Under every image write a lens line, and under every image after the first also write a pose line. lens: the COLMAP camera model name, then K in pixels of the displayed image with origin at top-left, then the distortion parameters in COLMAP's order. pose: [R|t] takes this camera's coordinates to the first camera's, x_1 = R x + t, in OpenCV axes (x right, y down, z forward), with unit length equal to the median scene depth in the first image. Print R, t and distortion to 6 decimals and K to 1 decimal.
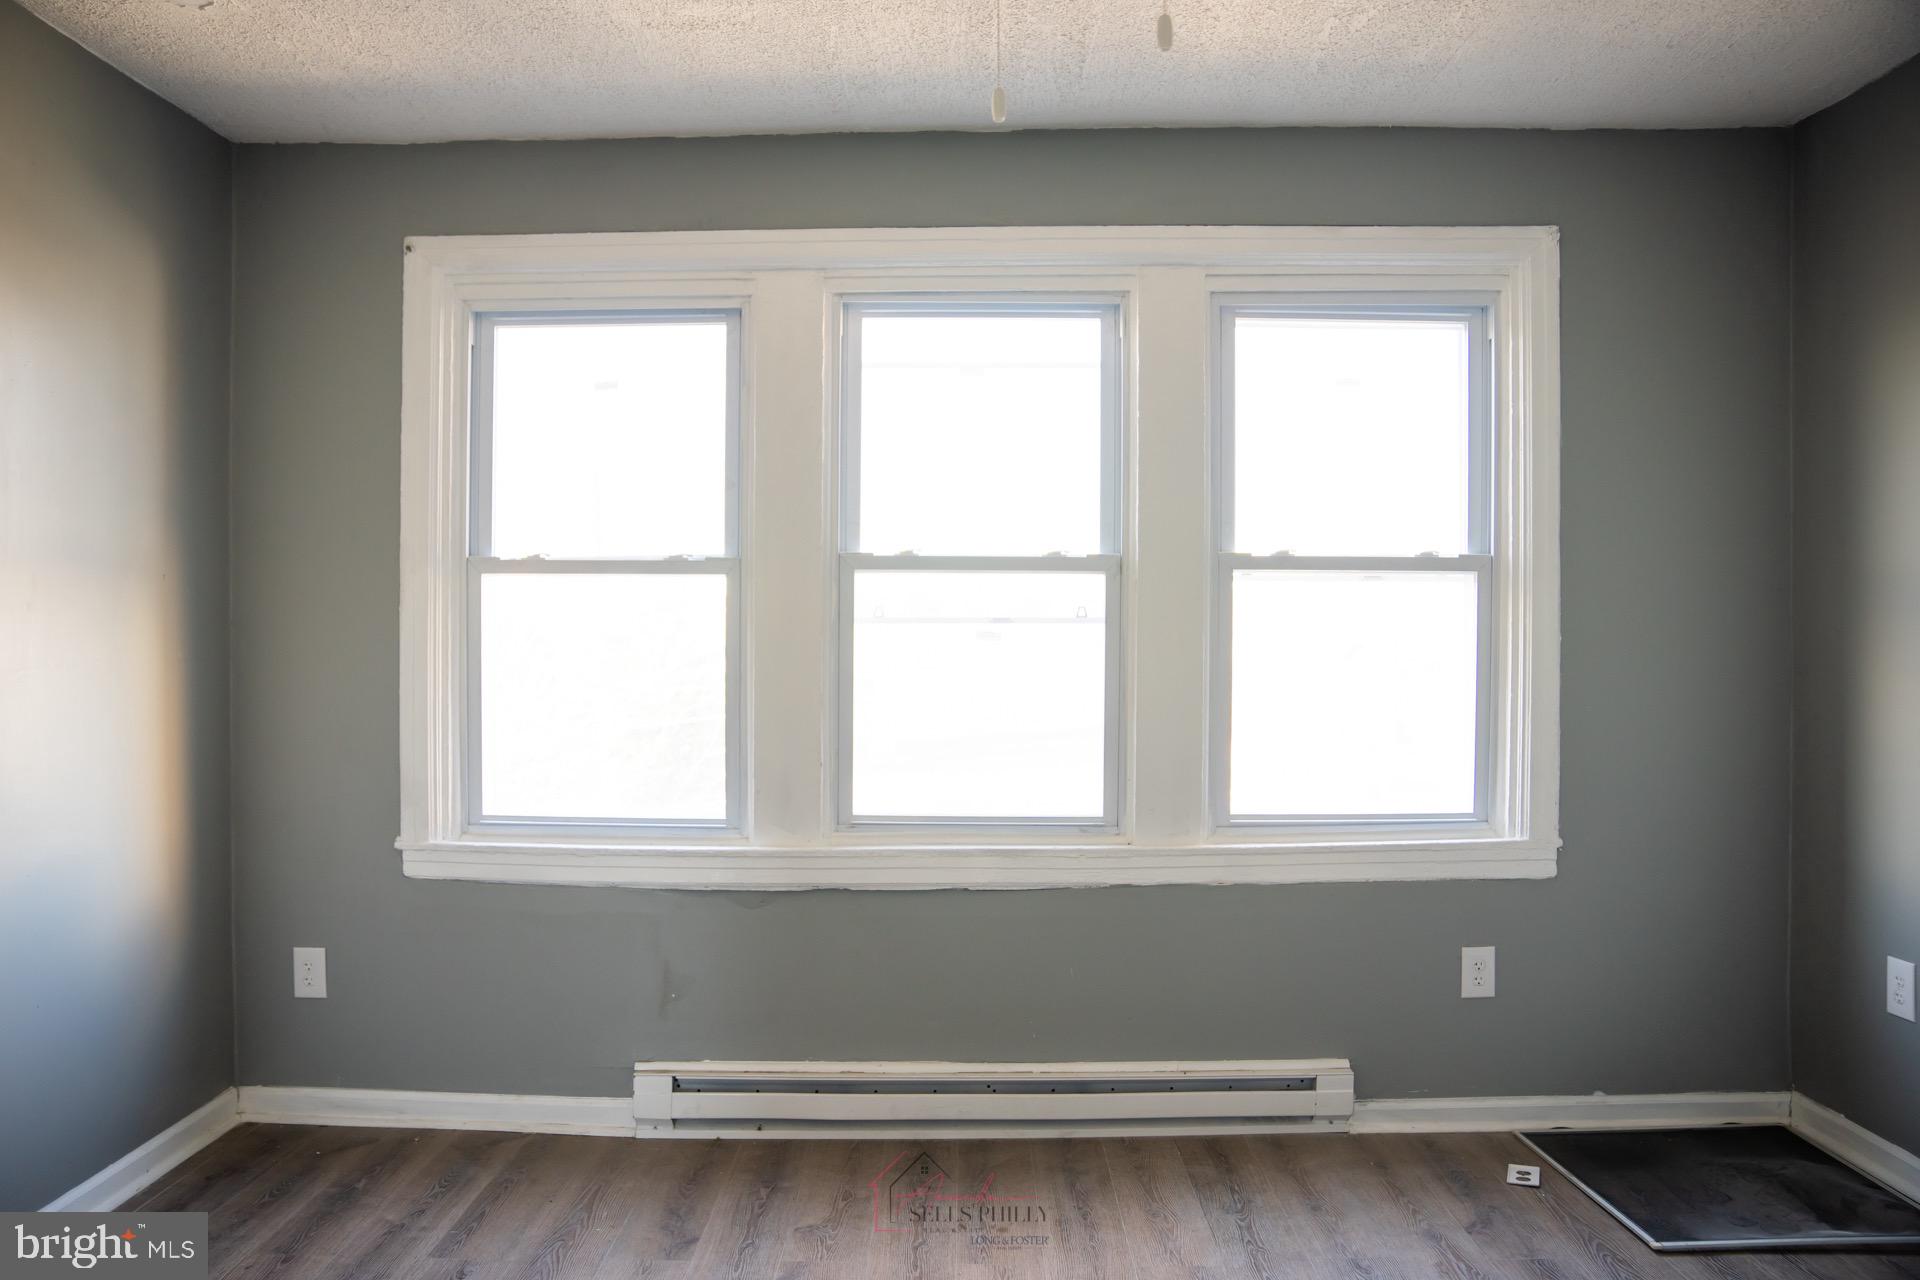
lens RADIAL K [[1393.3, 0, 962.9], [0, 1393.3, 594.9], [0, 0, 1]] dist [-0.140616, 0.111718]
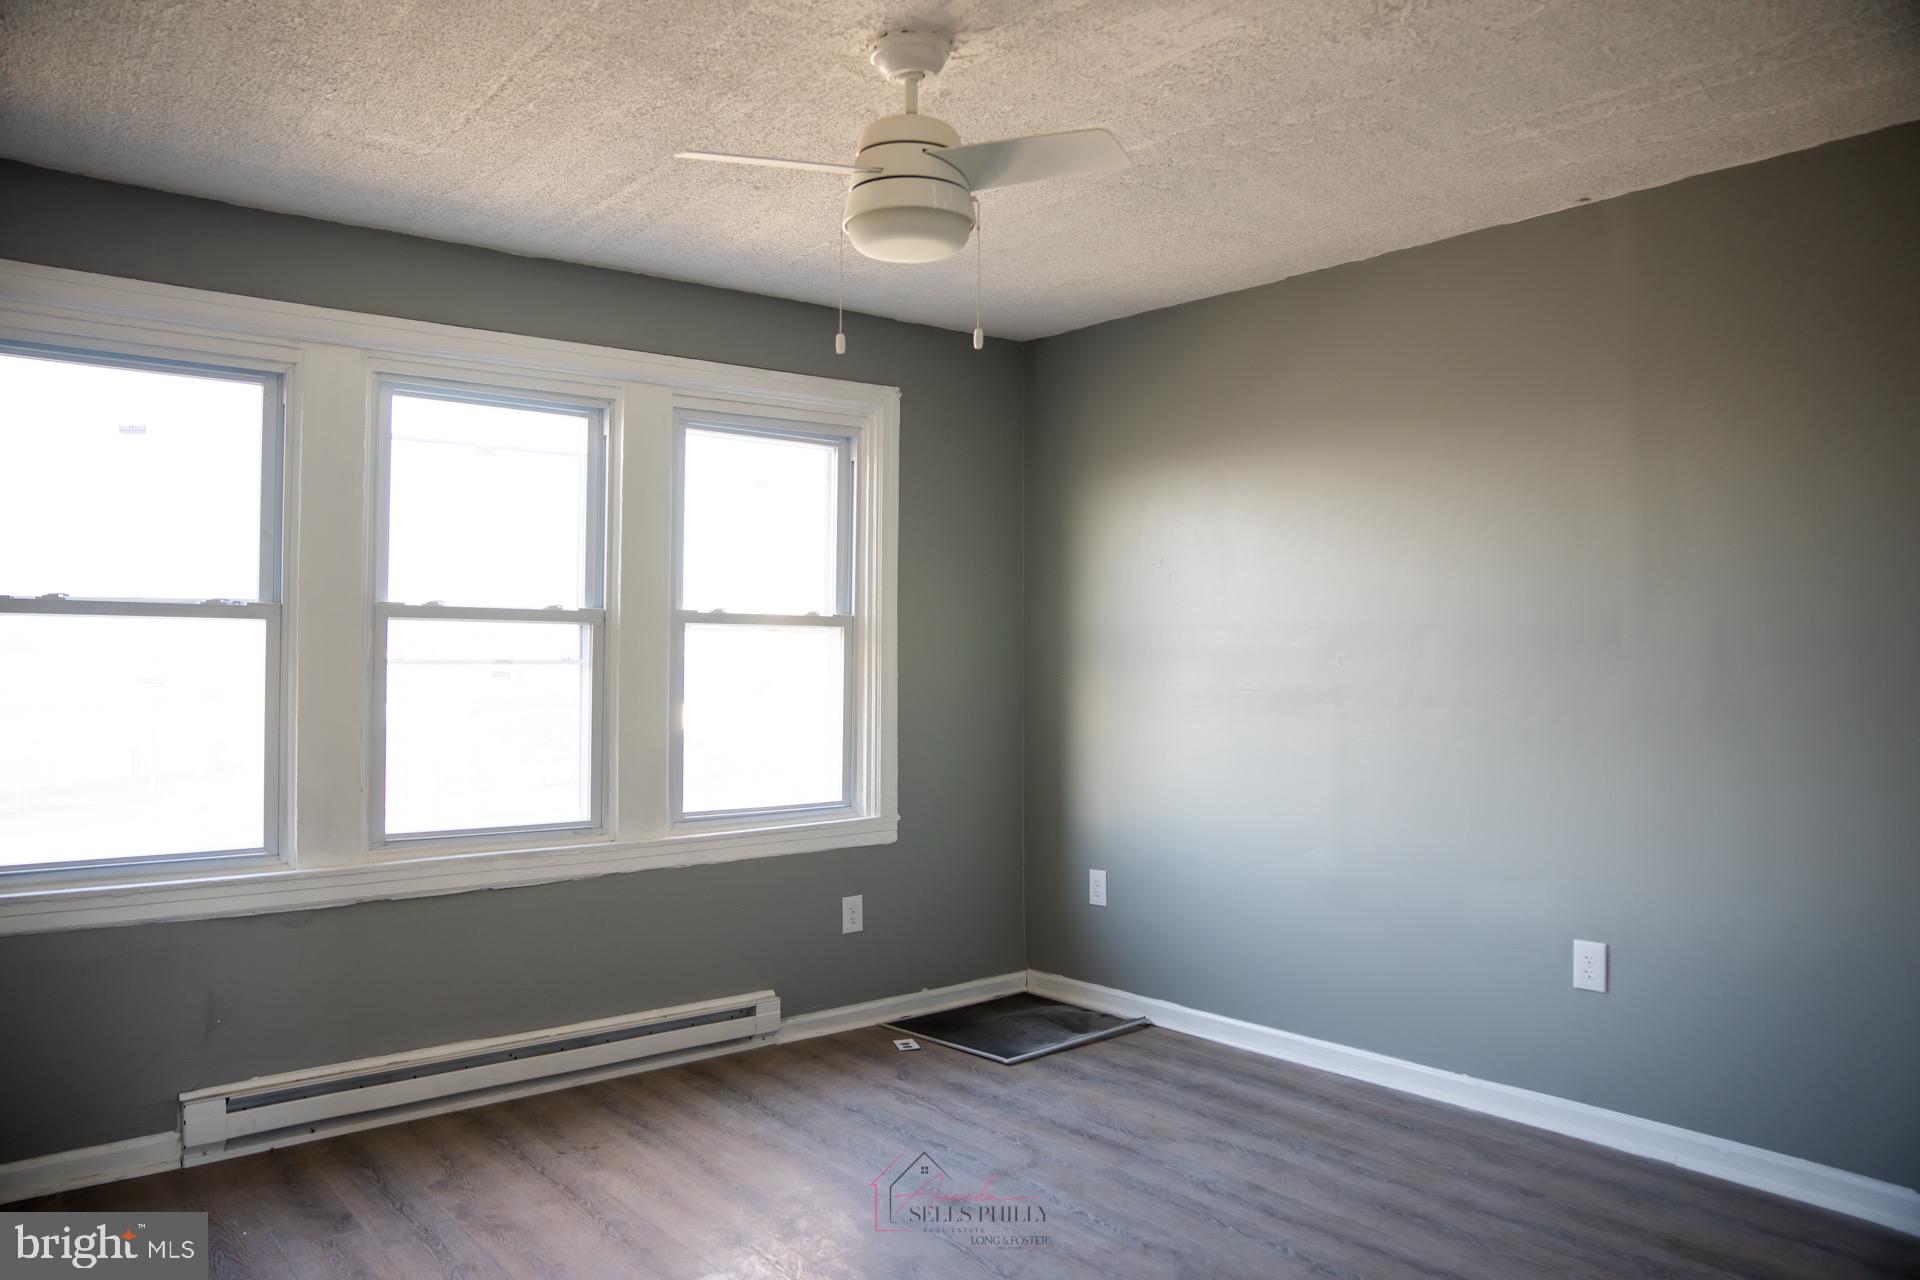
lens RADIAL K [[1393.3, 0, 962.9], [0, 1393.3, 594.9], [0, 0, 1]] dist [-0.140616, 0.111718]
pose [[0.755090, 0.029438, 0.654960, -0.466640], [-0.005143, 0.999227, -0.038983, 0.004932], [-0.655601, 0.026067, 0.754658, -0.151499]]
